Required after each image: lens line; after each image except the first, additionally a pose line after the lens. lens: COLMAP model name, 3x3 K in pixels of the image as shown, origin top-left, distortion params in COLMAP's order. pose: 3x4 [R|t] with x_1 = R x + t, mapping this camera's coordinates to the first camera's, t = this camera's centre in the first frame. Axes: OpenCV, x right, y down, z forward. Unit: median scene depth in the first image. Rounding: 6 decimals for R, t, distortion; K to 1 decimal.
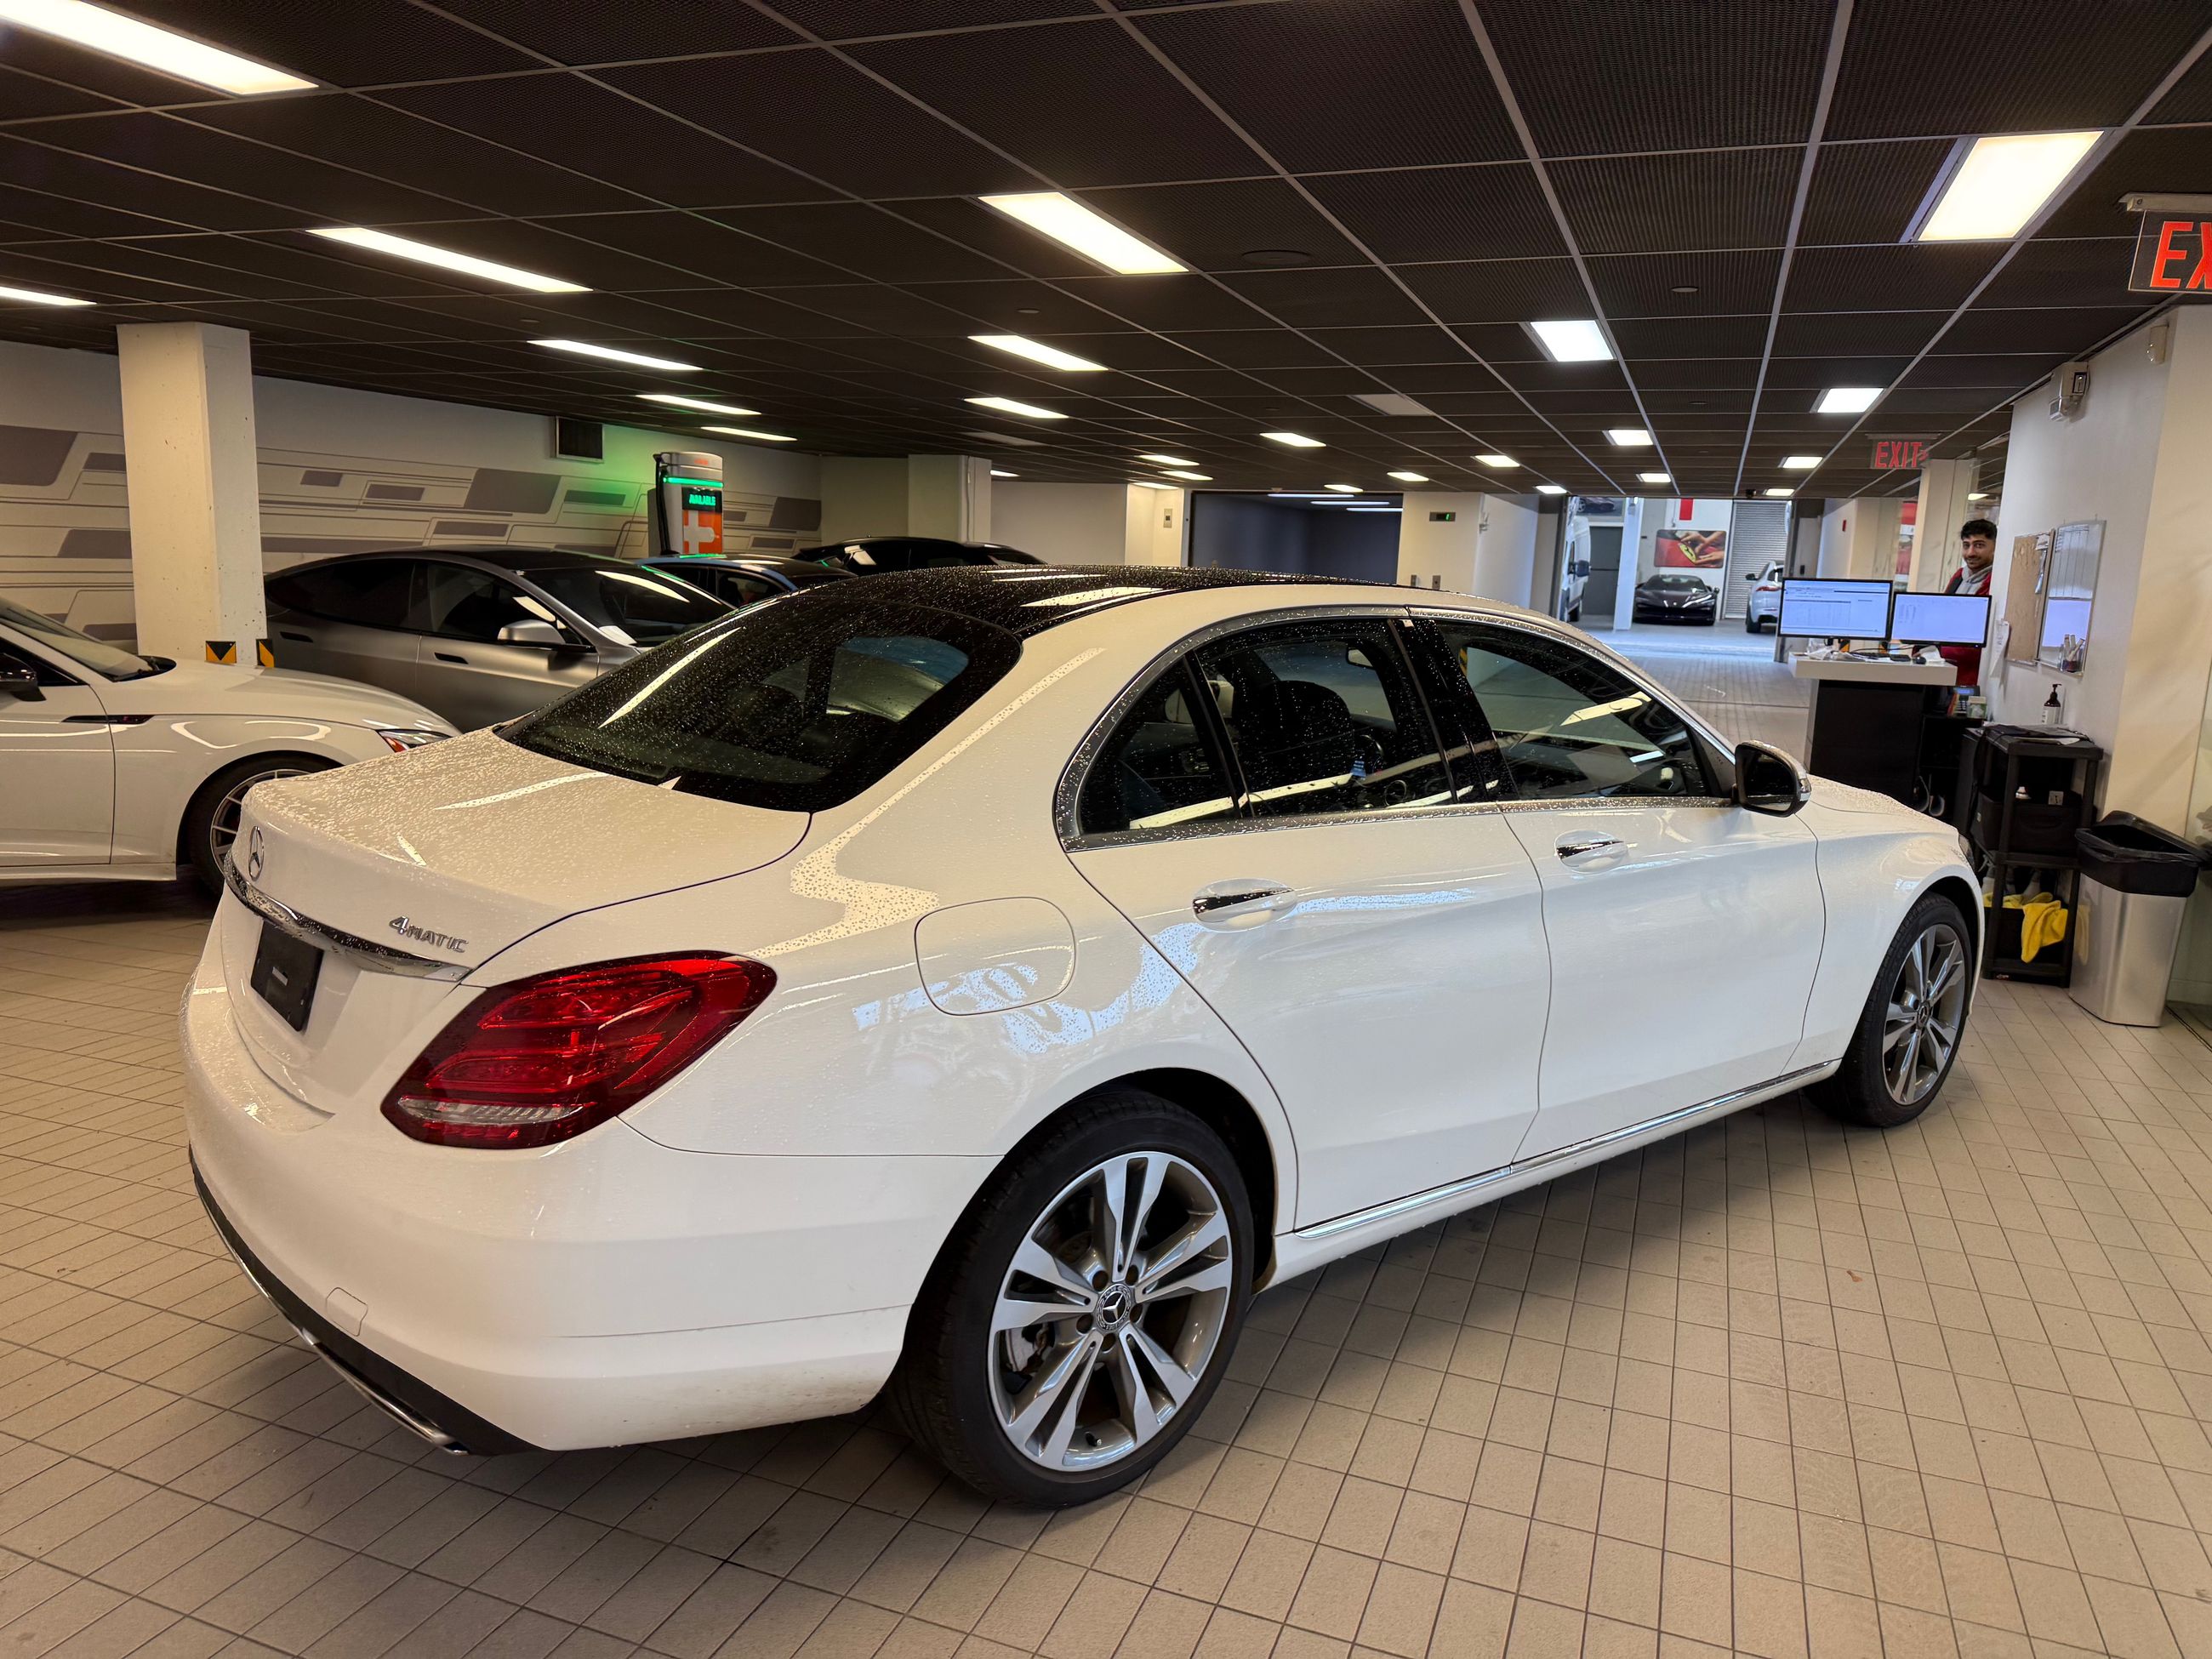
lens RADIAL K [[1553.2, 0, 1110.9], [0, 1553.2, 848.2], [0, 0, 1]] dist [0.029491, -0.041285]
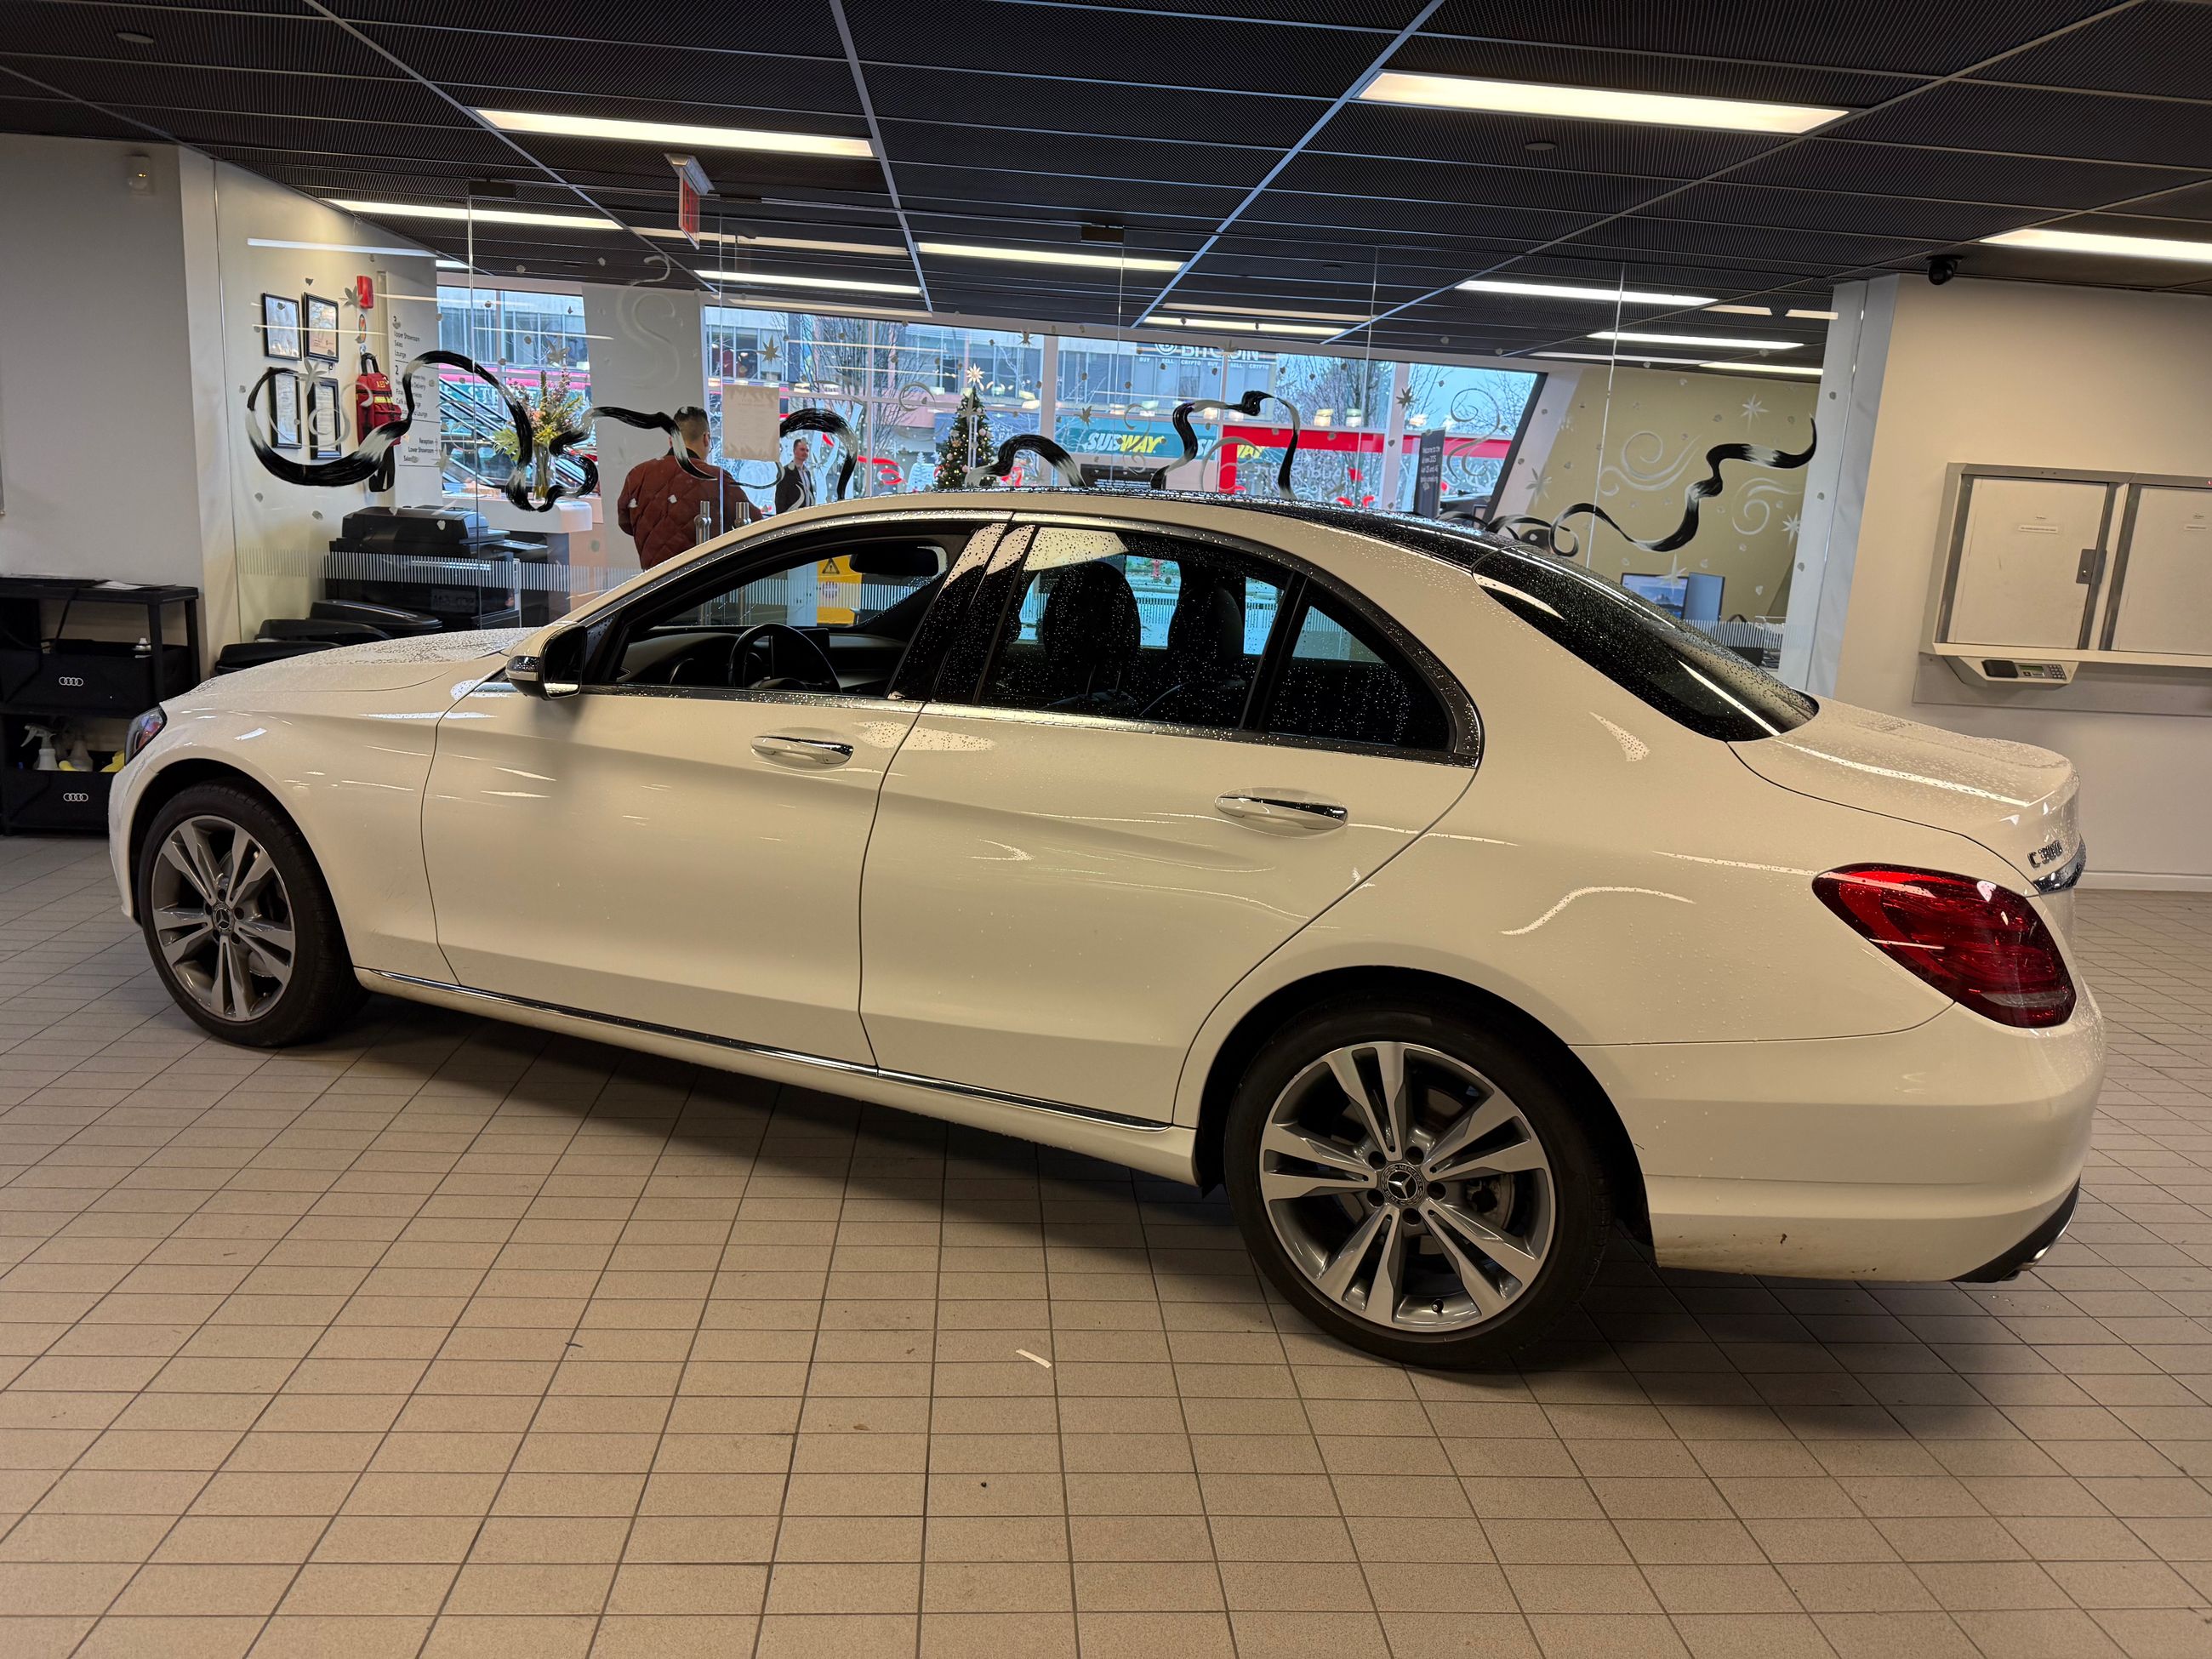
lens RADIAL K [[1553.2, 0, 1105.6], [0, 1553.2, 818.0], [0, 0, 1]] dist [0.029491, -0.041285]
pose [[-0.426994, -0.241630, 0.871373, -0.749122], [0.094896, 0.946342, 0.308920, -0.251078], [-0.899261, 0.214597, -0.381153, 1.242420]]
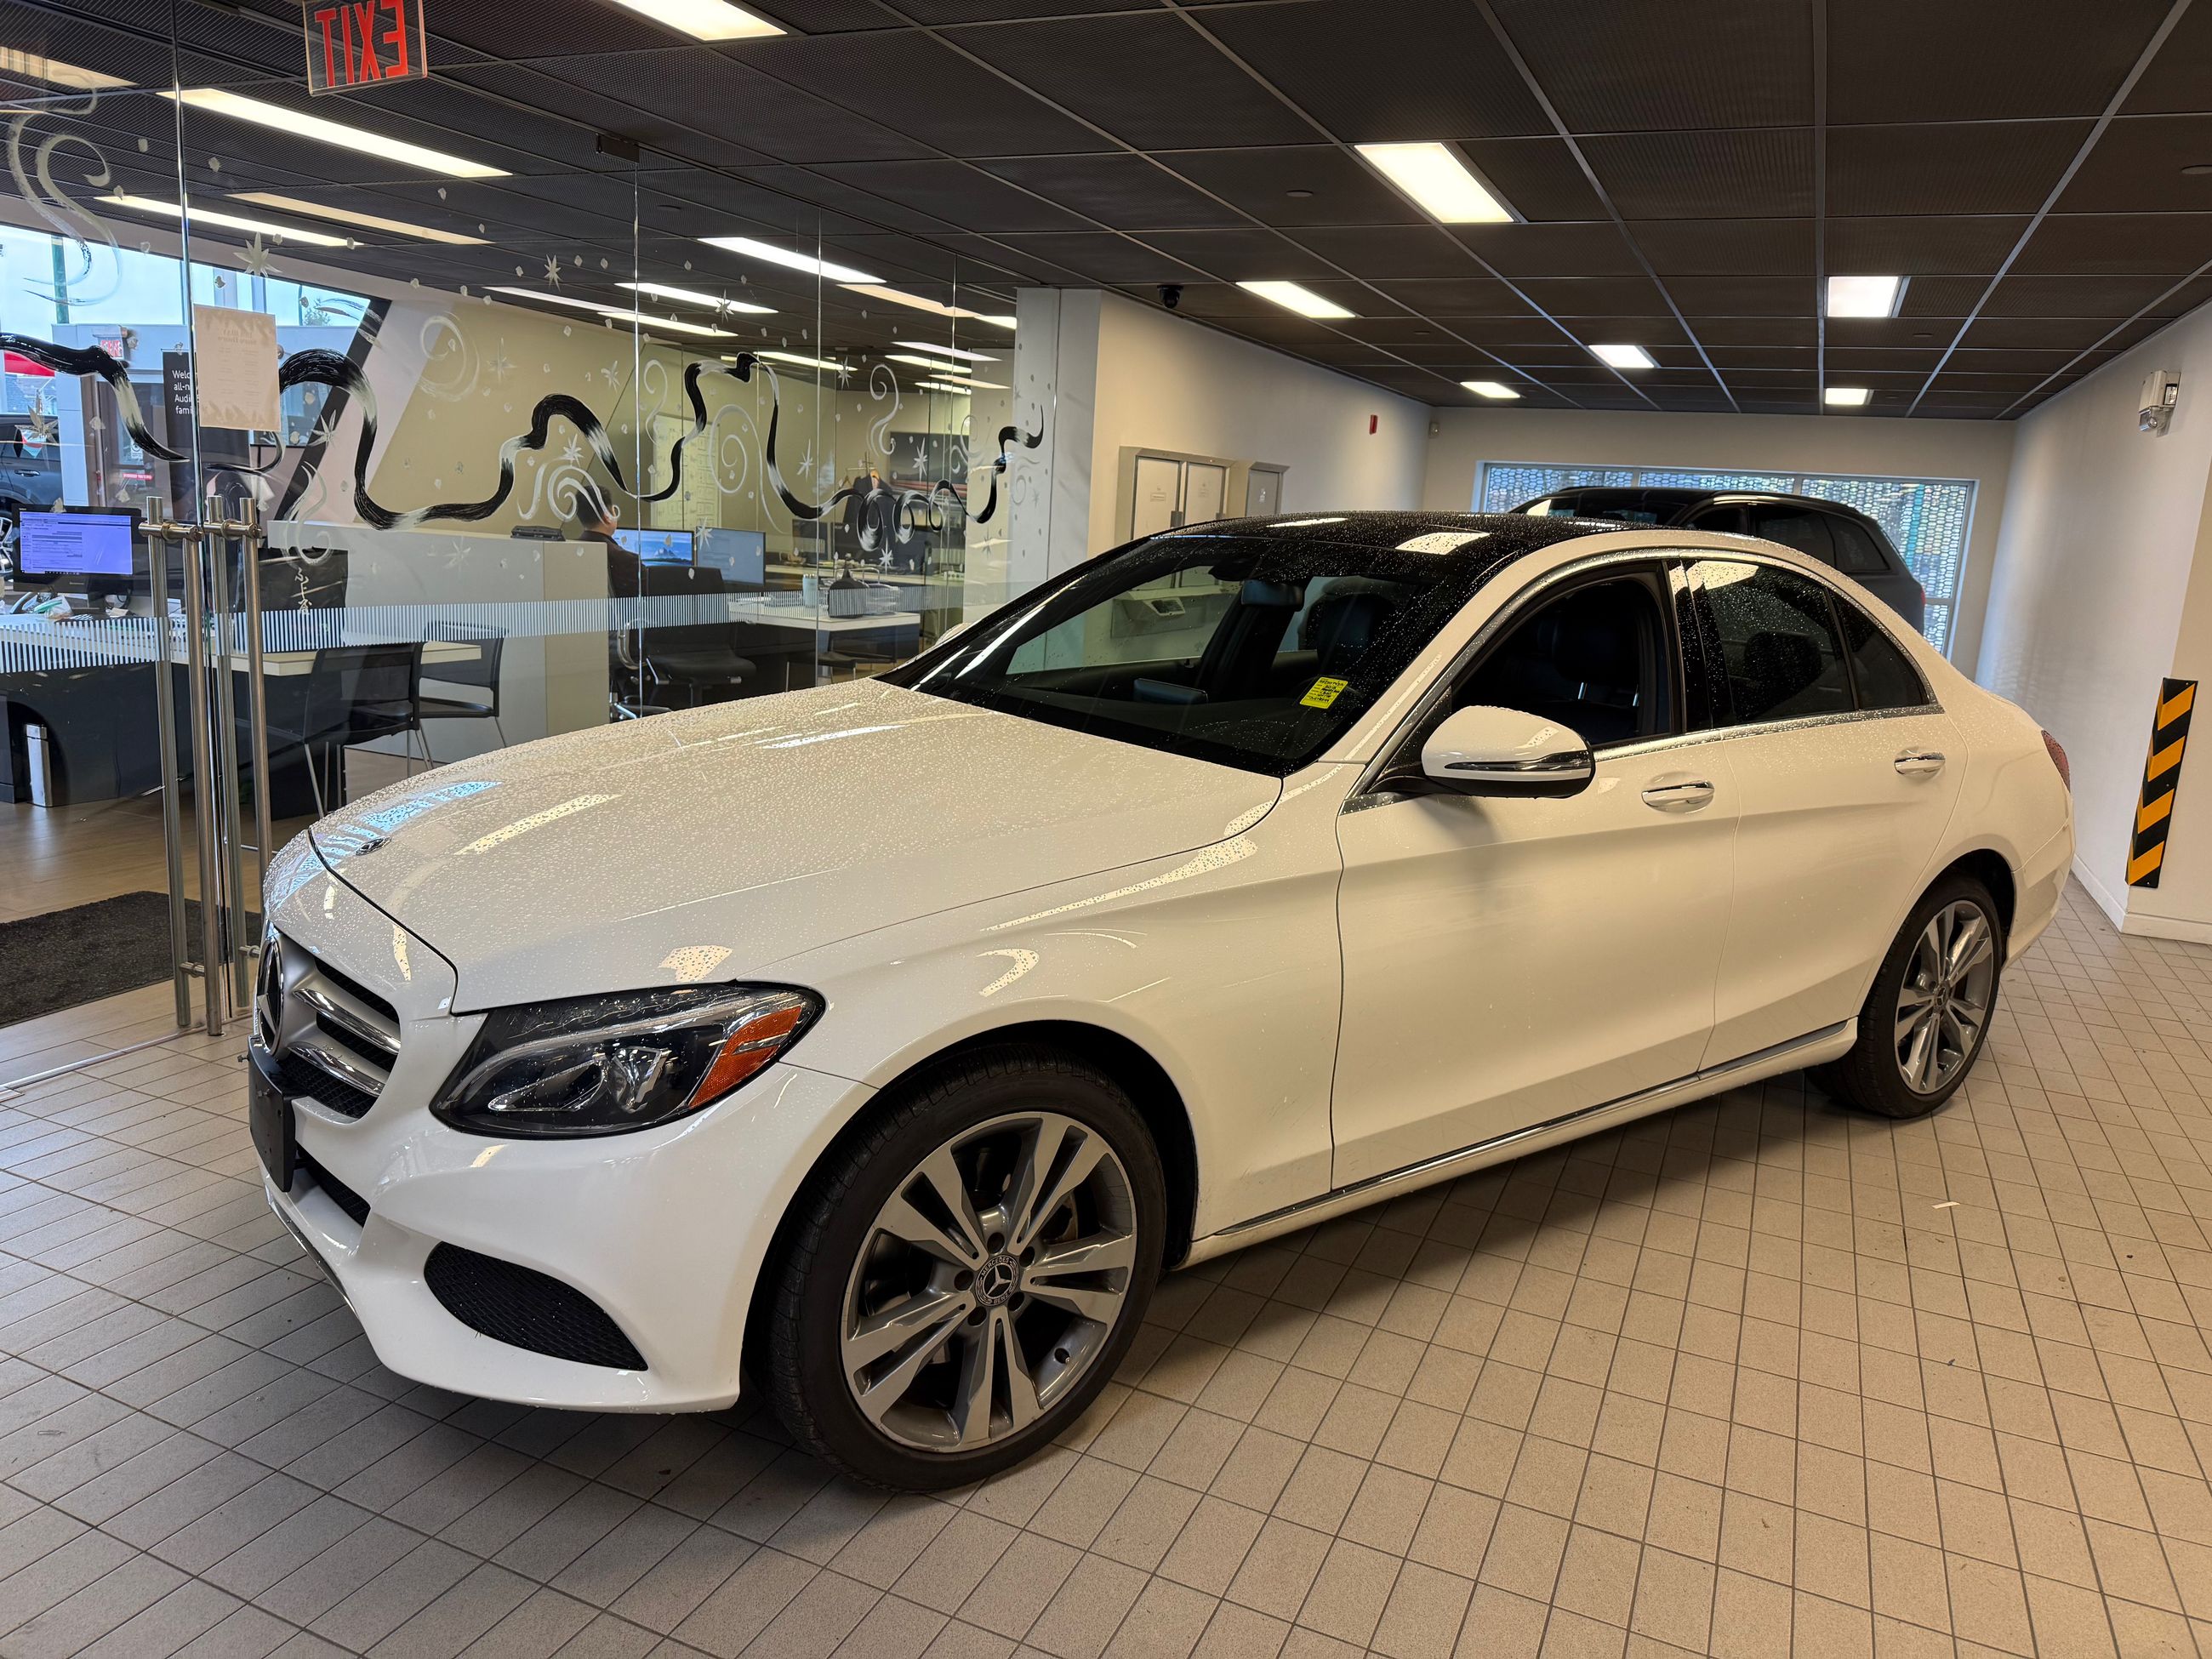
lens RADIAL K [[1553.2, 0, 1105.2], [0, 1553.2, 828.4], [0, 0, 1]] dist [0.029491, -0.041285]
pose [[-0.994096, -0.101120, 0.039350, 0.213981], [-0.079070, 0.923445, 0.375496, -0.314877], [-0.074308, 0.370168, -0.925988, 1.815495]]
